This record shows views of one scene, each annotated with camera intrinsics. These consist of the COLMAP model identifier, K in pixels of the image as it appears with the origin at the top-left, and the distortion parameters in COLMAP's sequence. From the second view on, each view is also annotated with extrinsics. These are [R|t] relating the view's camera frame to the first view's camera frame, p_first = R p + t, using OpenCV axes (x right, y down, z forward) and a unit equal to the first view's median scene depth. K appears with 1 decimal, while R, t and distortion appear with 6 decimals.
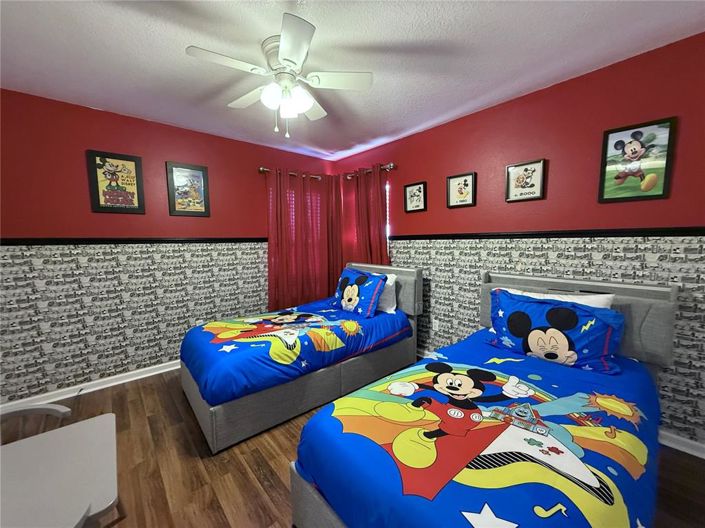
lens RADIAL K [[281.4, 0, 352.6], [0, 281.4, 265.5], [0, 0, 1]] dist [0.000303, -0.000223]
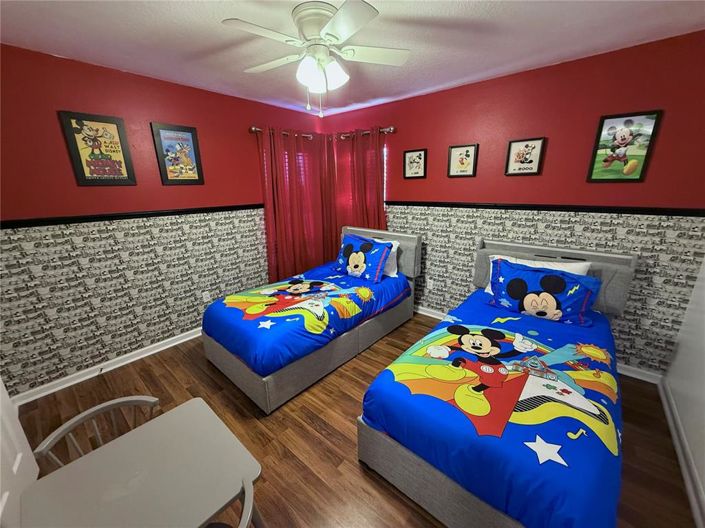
lens RADIAL K [[281.4, 0, 352.7], [0, 281.4, 265.4], [0, 0, 1]] dist [0.000303, -0.000223]
pose [[0.989260, -0.043016, 0.139691, -0.218290], [0.015992, 0.981829, 0.189090, -0.105164], [-0.145287, -0.184826, 0.971973, -0.039698]]
